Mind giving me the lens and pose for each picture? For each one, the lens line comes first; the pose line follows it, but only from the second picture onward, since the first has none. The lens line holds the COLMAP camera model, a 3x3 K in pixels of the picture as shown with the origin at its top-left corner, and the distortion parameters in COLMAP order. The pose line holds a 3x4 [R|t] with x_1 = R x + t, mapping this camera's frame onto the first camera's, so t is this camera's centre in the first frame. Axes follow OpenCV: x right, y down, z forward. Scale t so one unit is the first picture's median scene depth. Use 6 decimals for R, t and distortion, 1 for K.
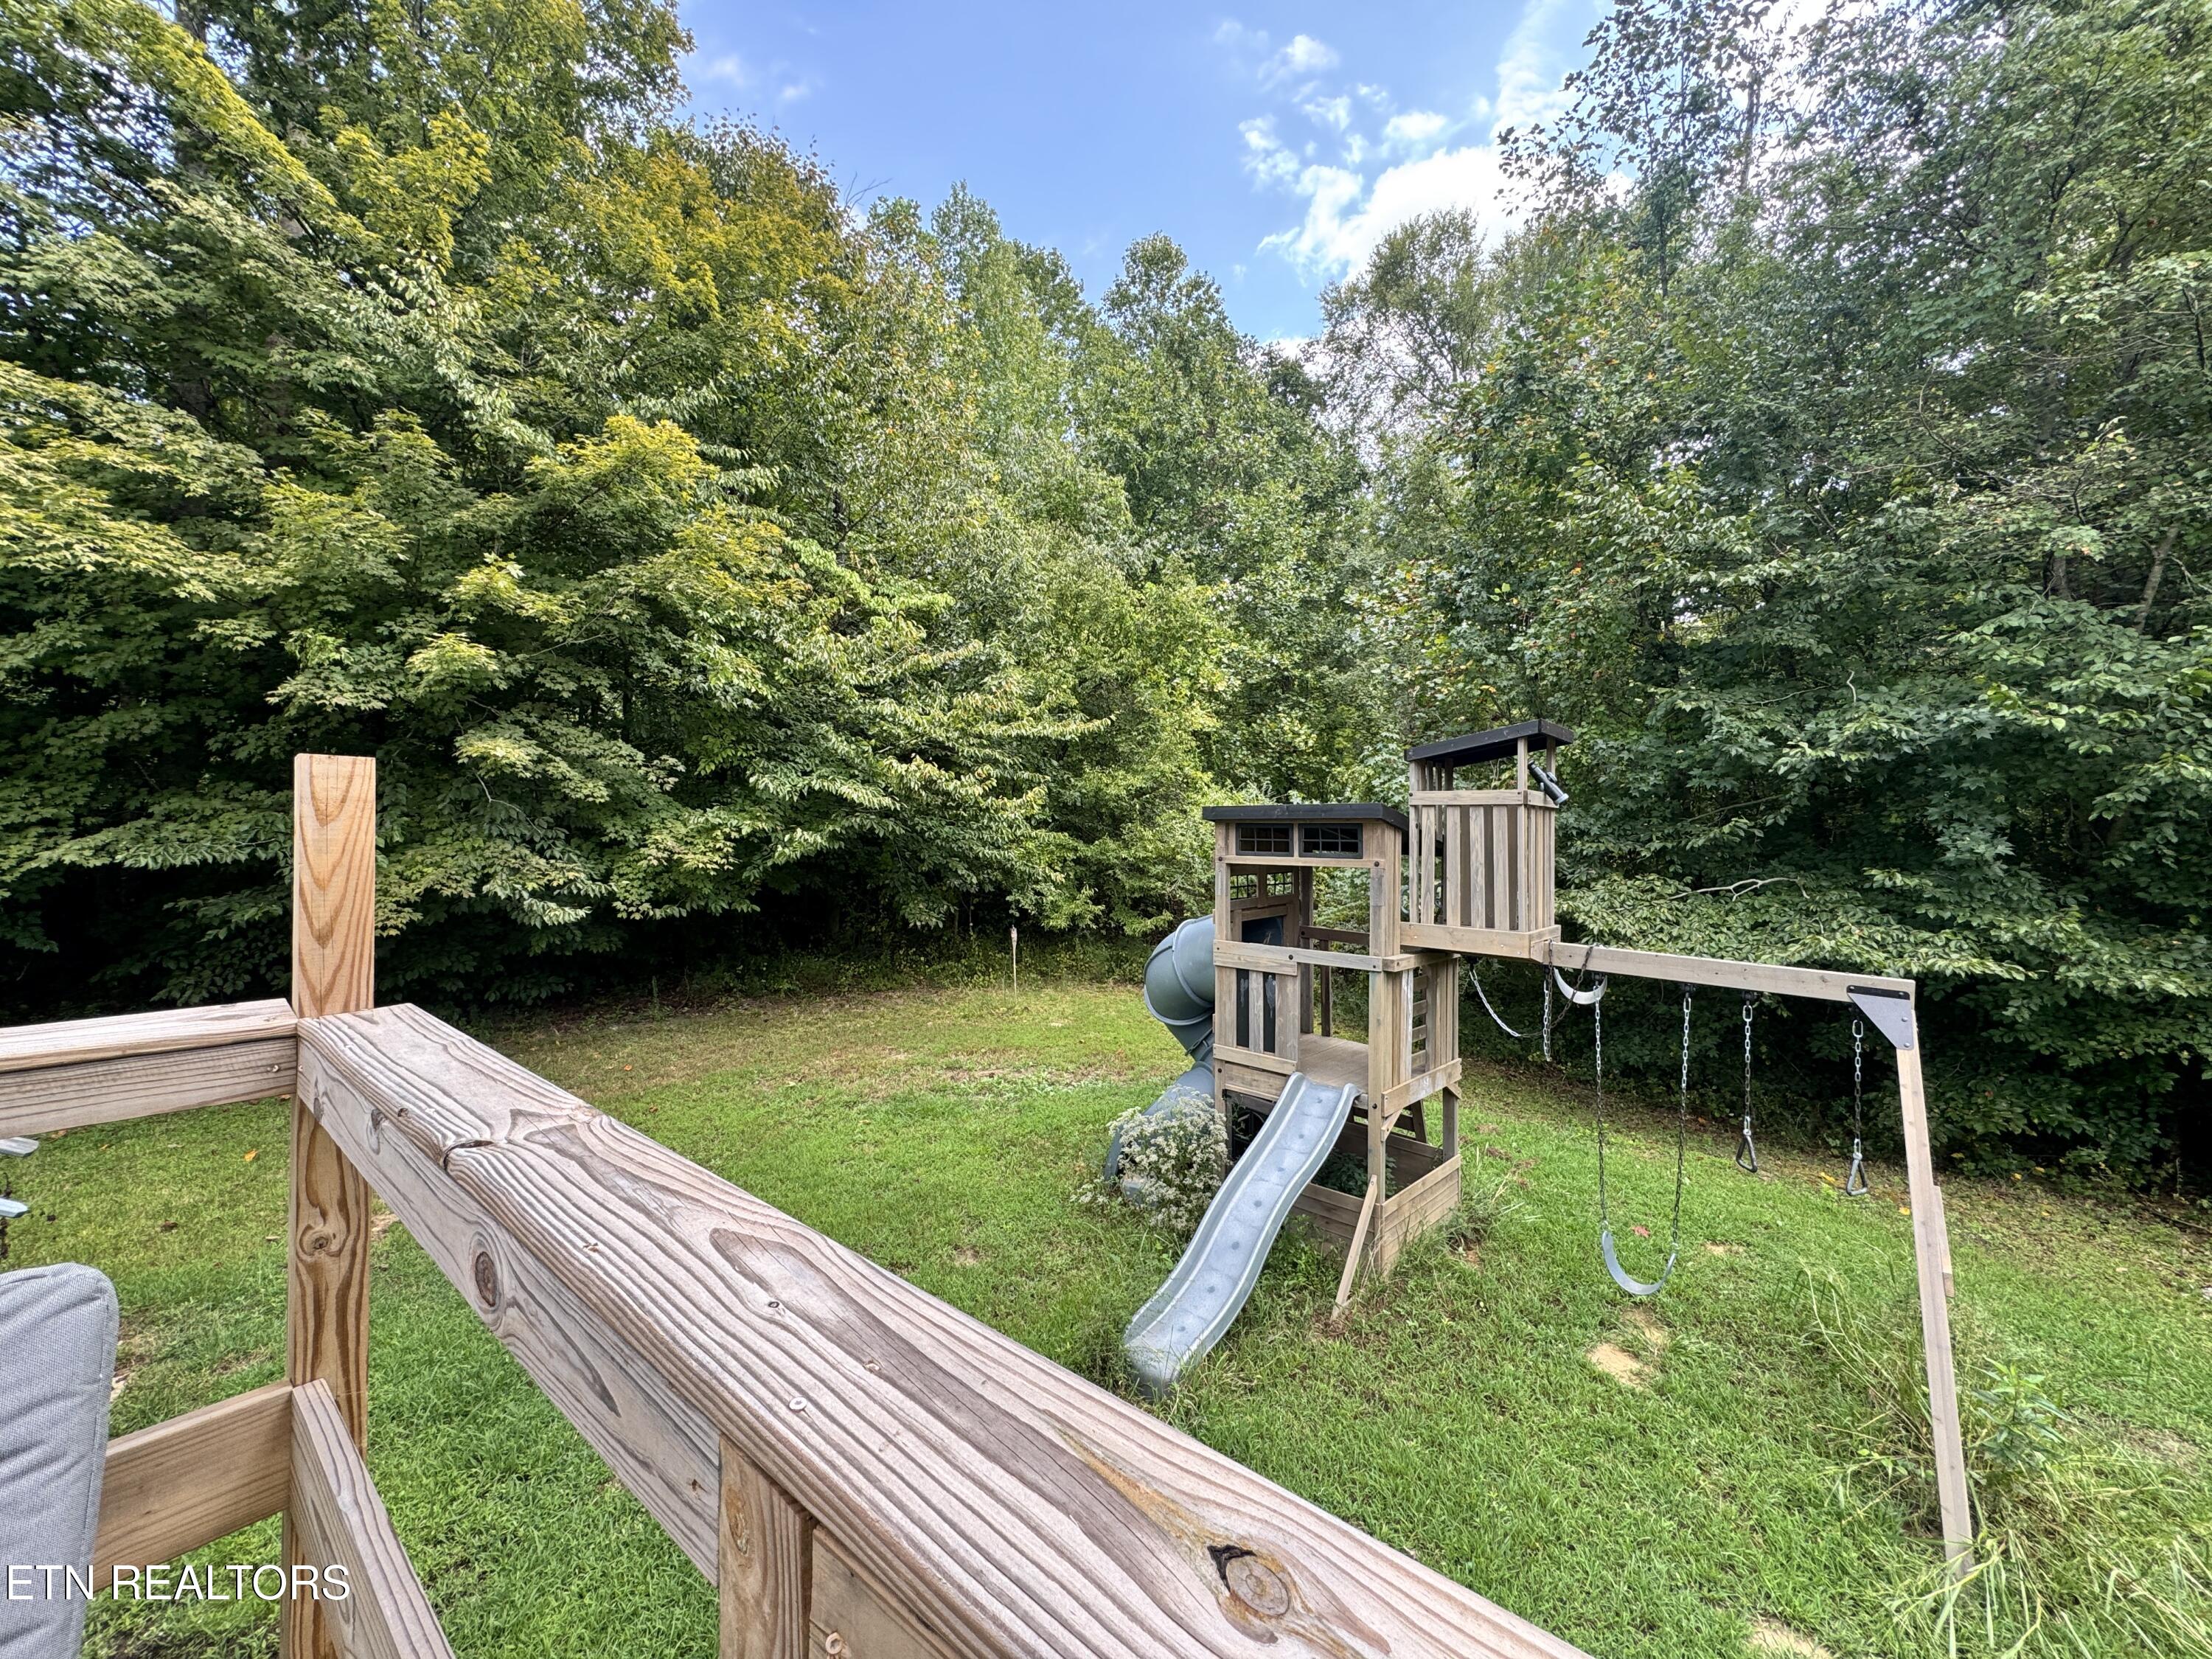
lens RADIAL K [[884.0, 0, 1104.5], [0, 884.0, 827.8], [0, 0, 1]] dist [-0.004836, 0.000314]
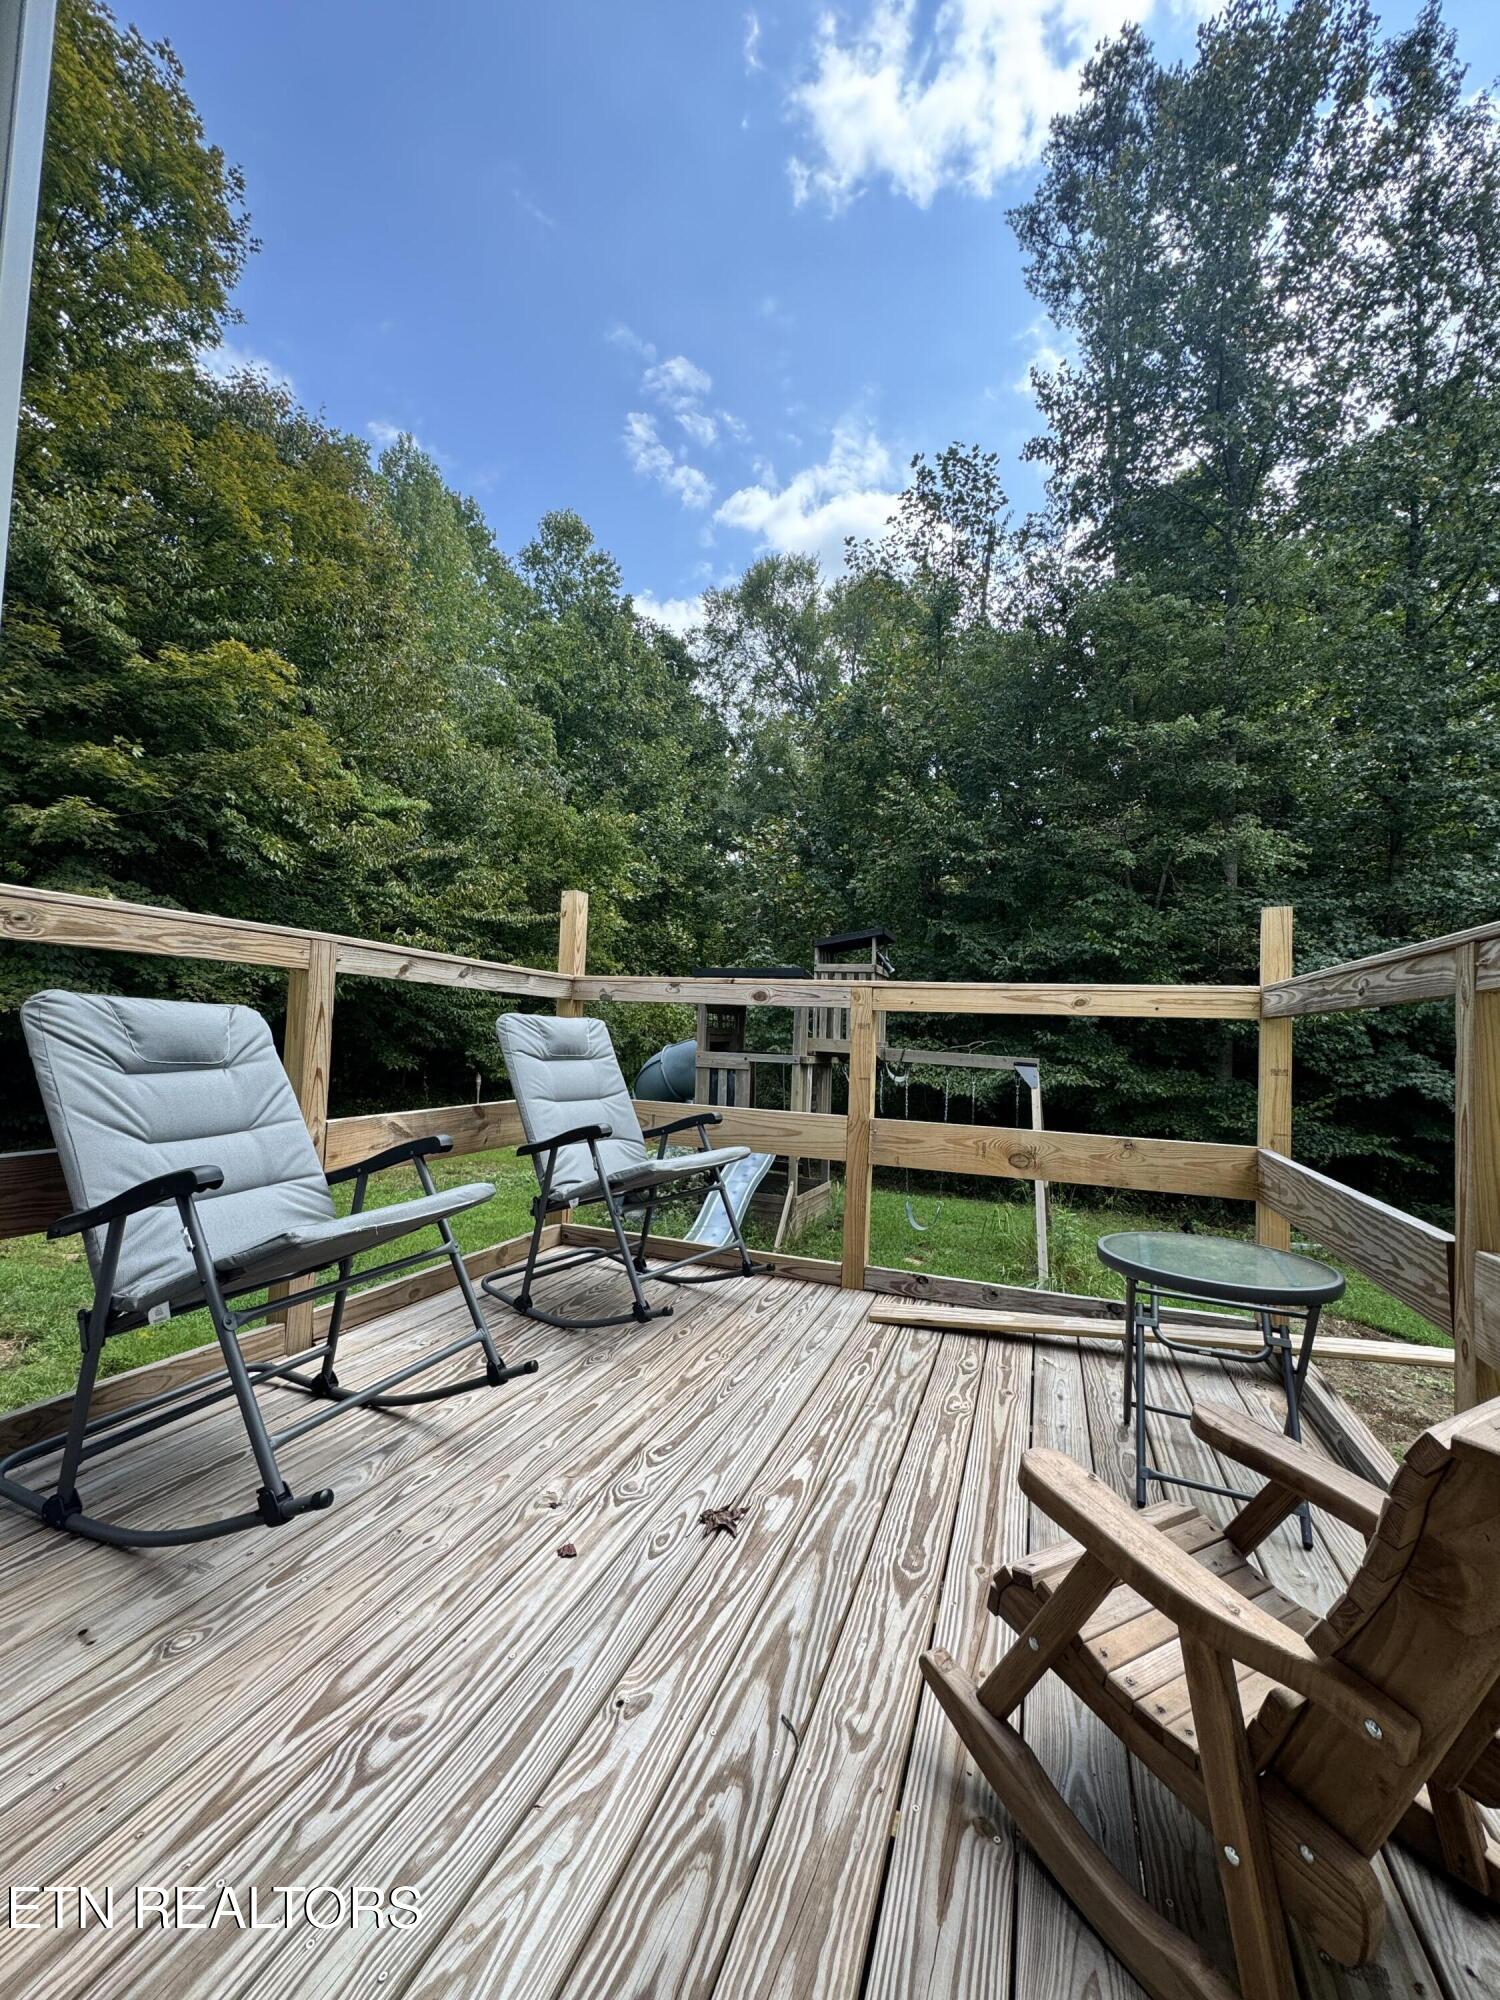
lens RADIAL K [[799.3, 0, 752.5], [0, 799.3, 997.7], [0, 0, 1]] dist [-0.004836, 0.000314]
pose [[0.938119, 0.042348, 0.343715, -0.083796], [-0.030133, 0.998713, -0.040805, 0.025265], [-0.345001, 0.027922, 0.938187, -0.119758]]
